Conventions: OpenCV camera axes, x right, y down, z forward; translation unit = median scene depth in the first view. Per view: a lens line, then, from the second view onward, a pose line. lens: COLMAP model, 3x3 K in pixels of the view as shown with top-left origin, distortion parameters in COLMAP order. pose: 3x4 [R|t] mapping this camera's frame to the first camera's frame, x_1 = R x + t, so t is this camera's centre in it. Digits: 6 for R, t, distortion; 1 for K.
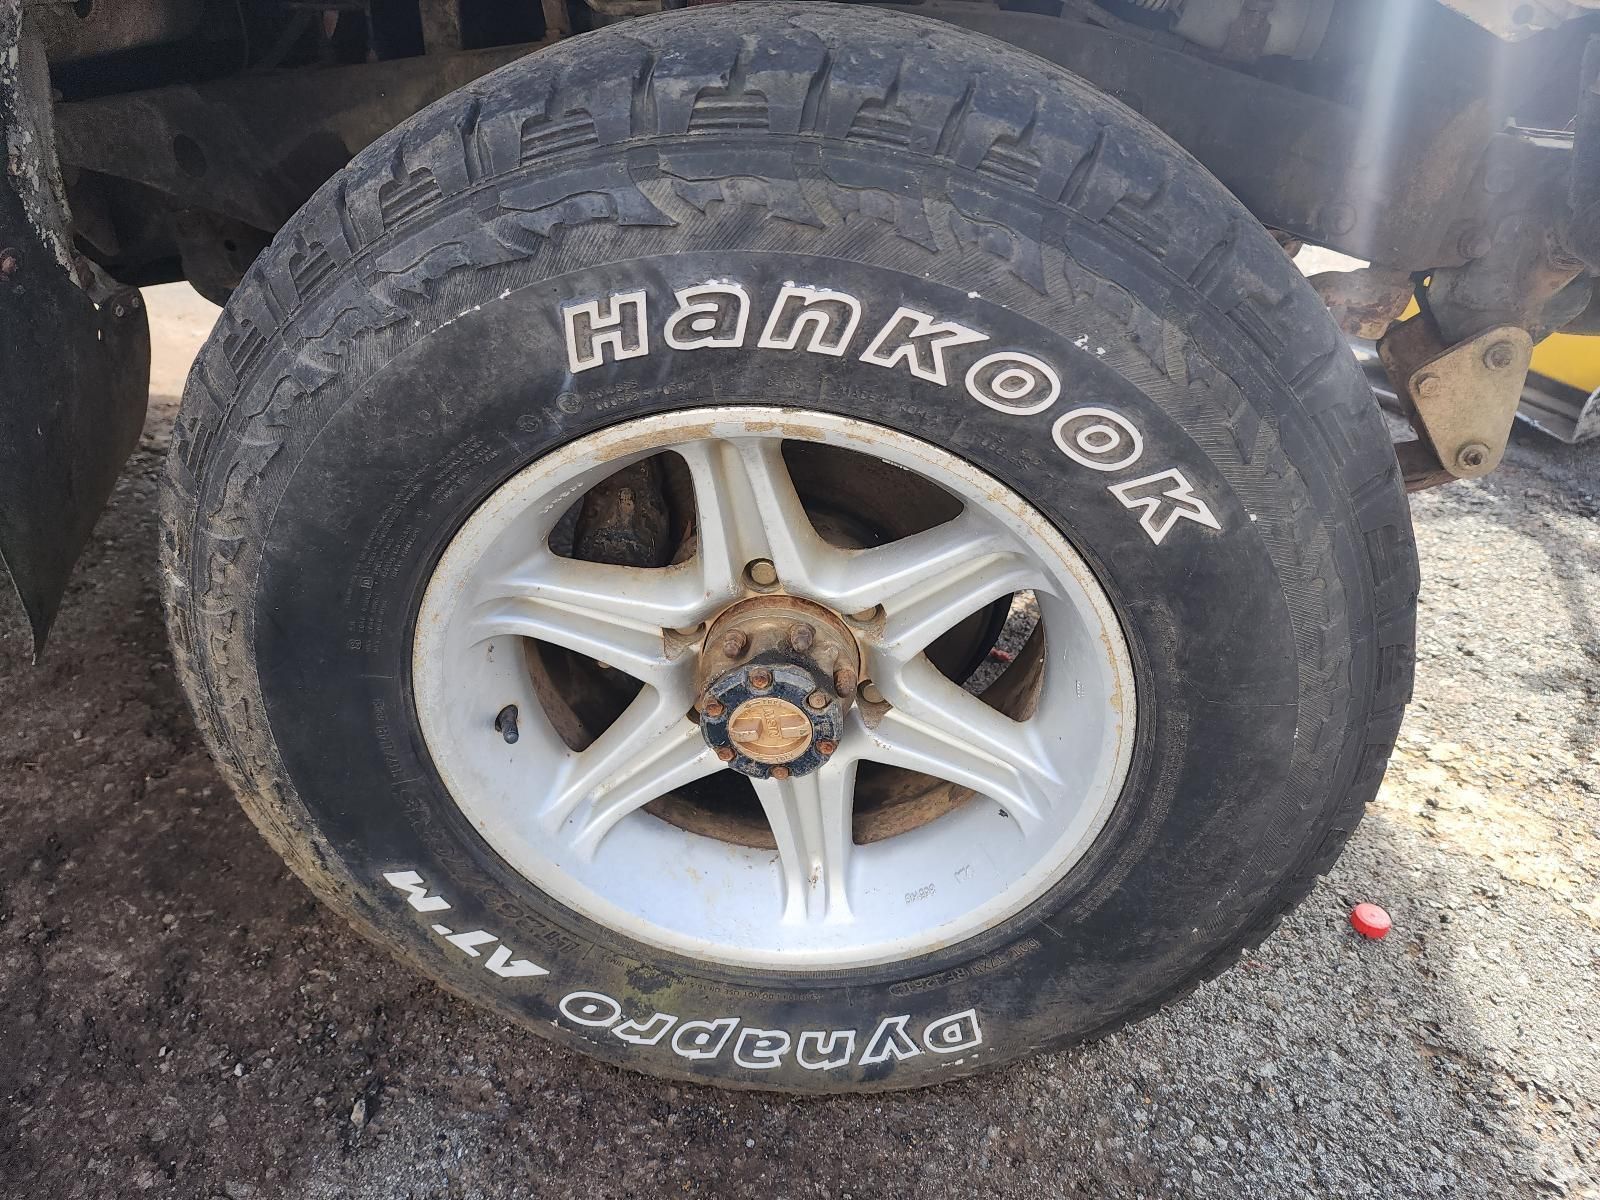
lens RADIAL K [[1043.7, 0, 800.0], [0, 1043.7, 600.0], [0, 0, 1]] dist [0.055884, -0.049566]
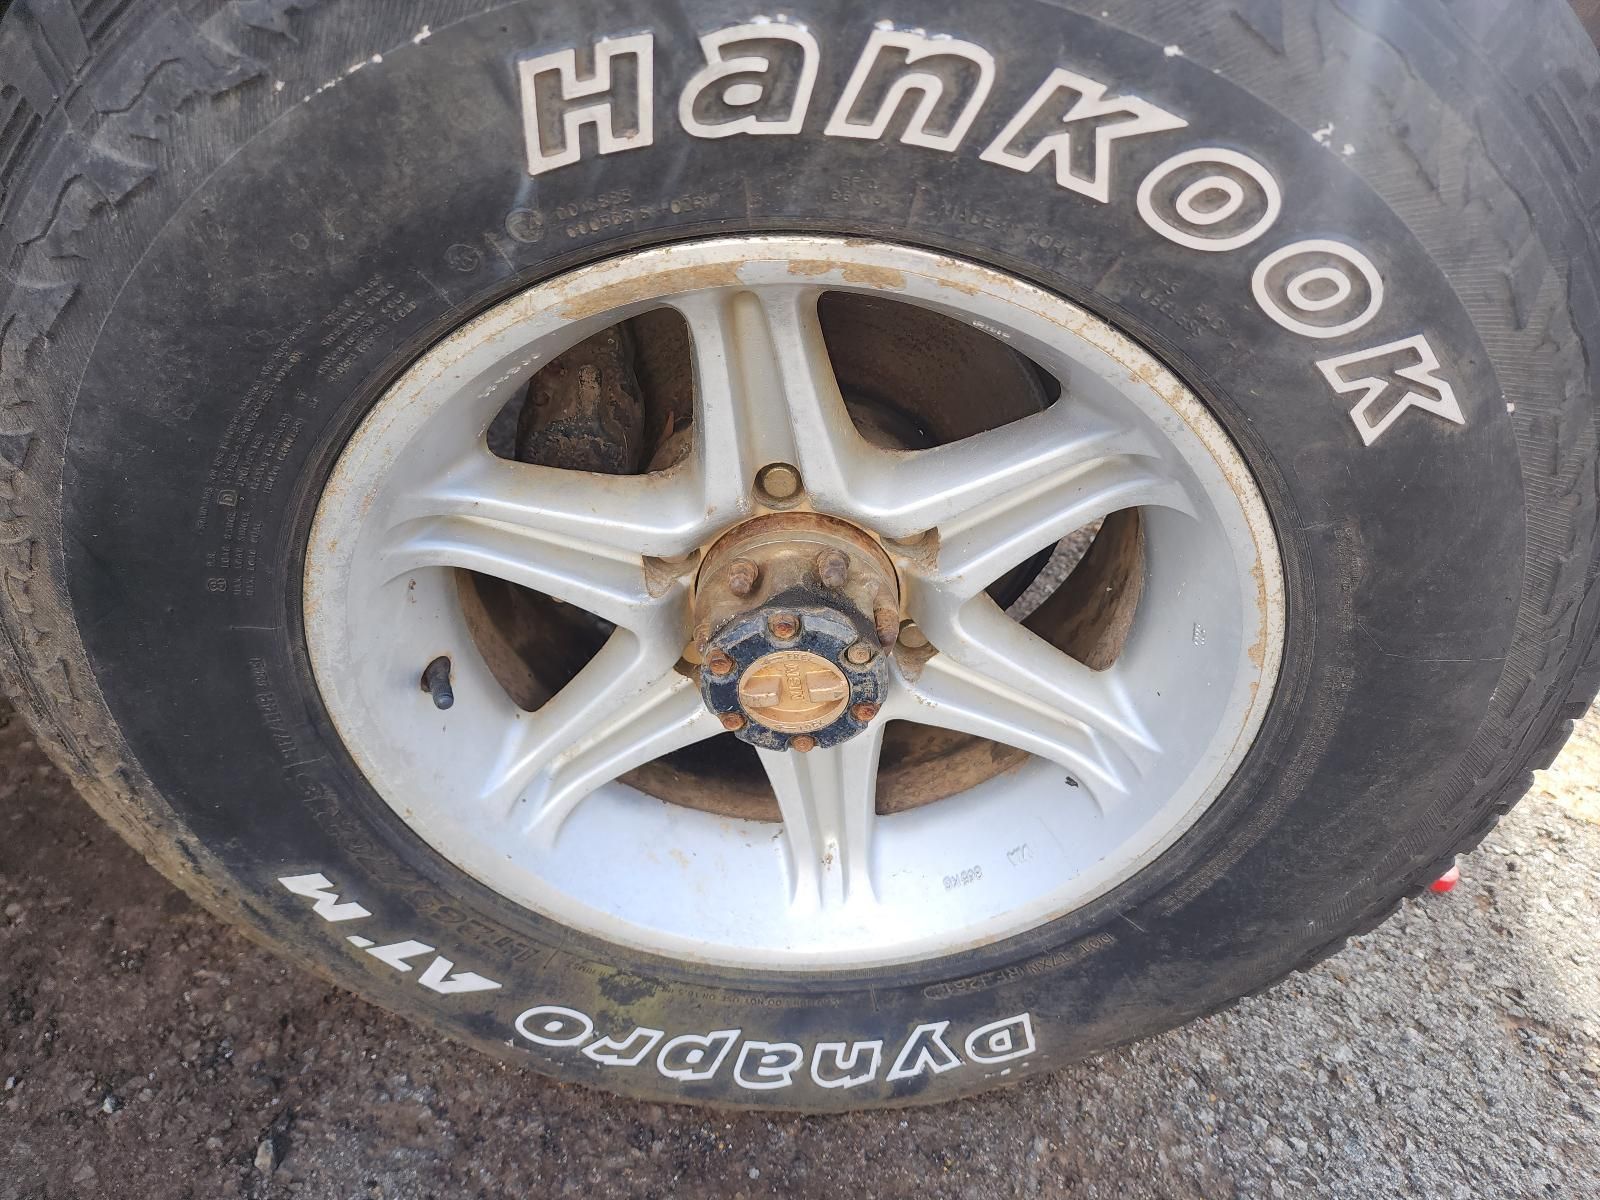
lens RADIAL K [[1060.9, 0, 800.0], [0, 1060.9, 600.0], [0, 0, 1]] dist [0.050560, -0.051779]
pose [[0.997464, -0.007854, 0.070739, -0.070507], [0.001096, 0.995471, 0.095061, -0.013223], [-0.071165, -0.094743, 0.992955, 0.216698]]
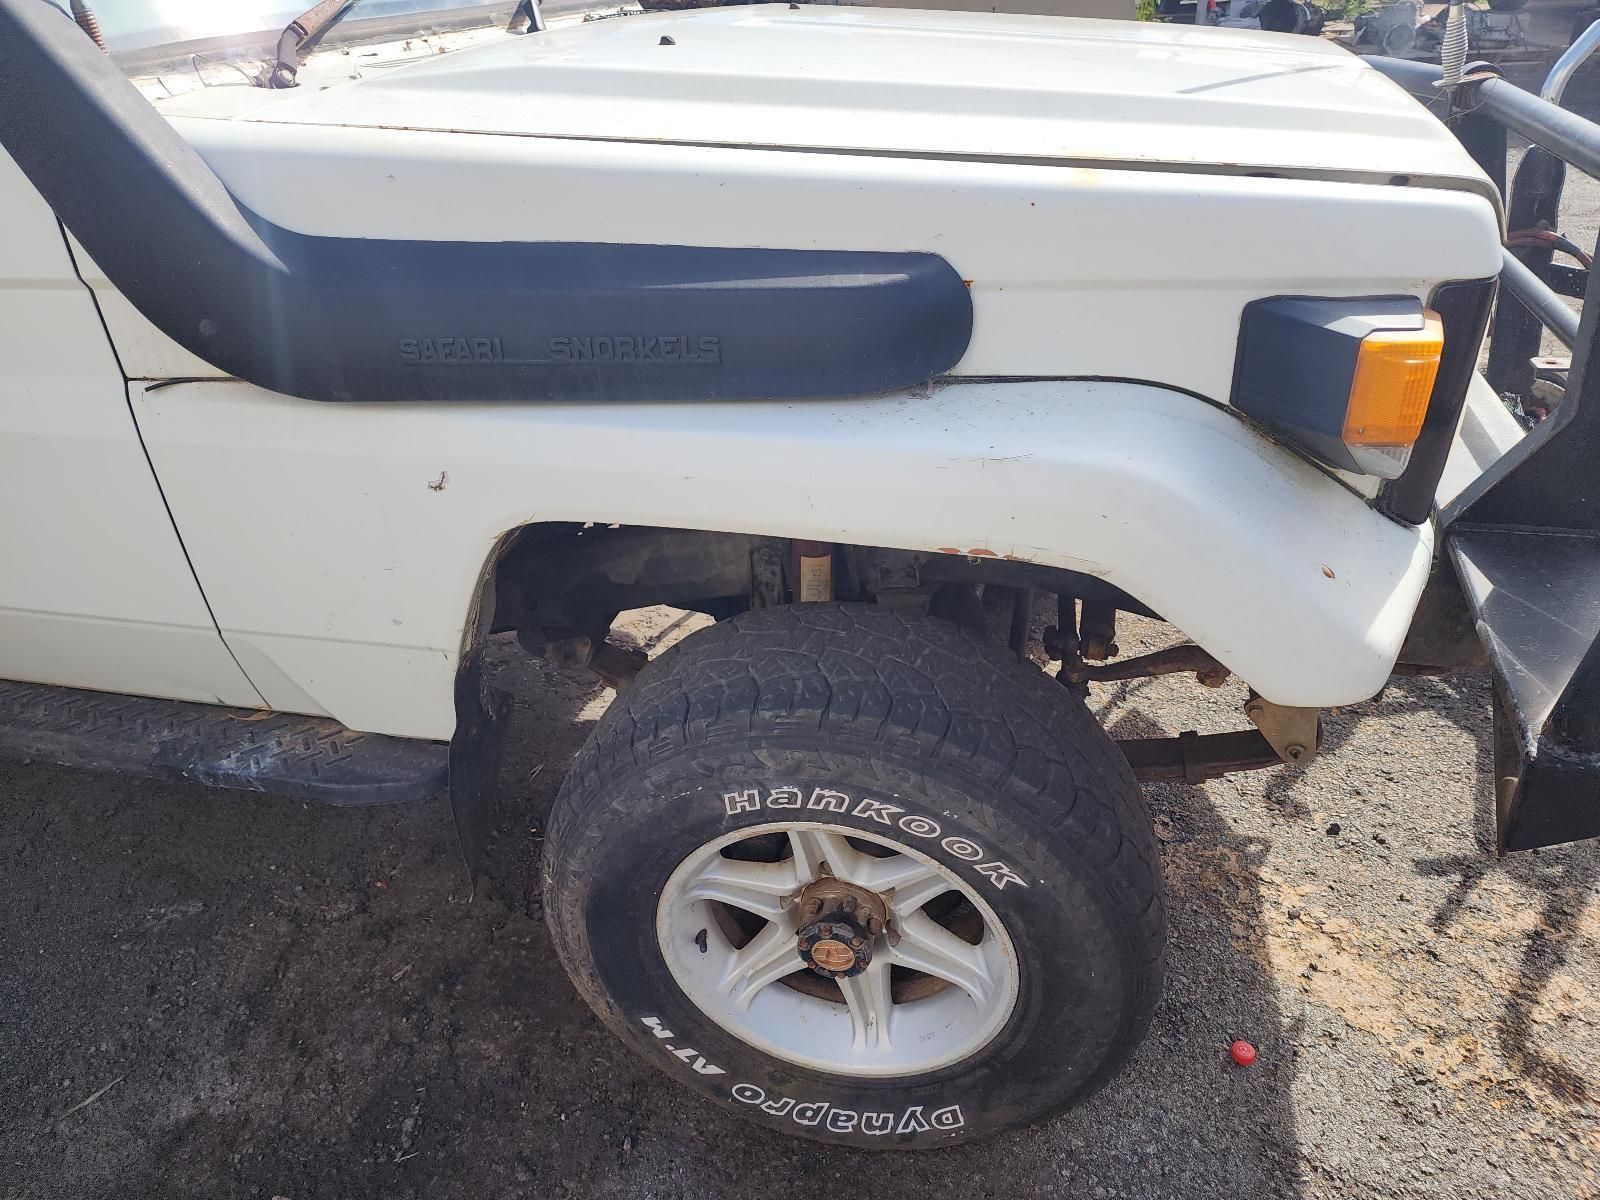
lens RADIAL K [[1002.5, 0, 808.2], [0, 1002.5, 599.6], [0, 0, 1]] dist [0.085245, -0.074034]
pose [[0.987172, -0.029855, -0.156845, 0.215034], [0.023398, 0.998807, -0.042860, -0.406068], [0.157937, 0.038640, 0.986693, -0.793205]]
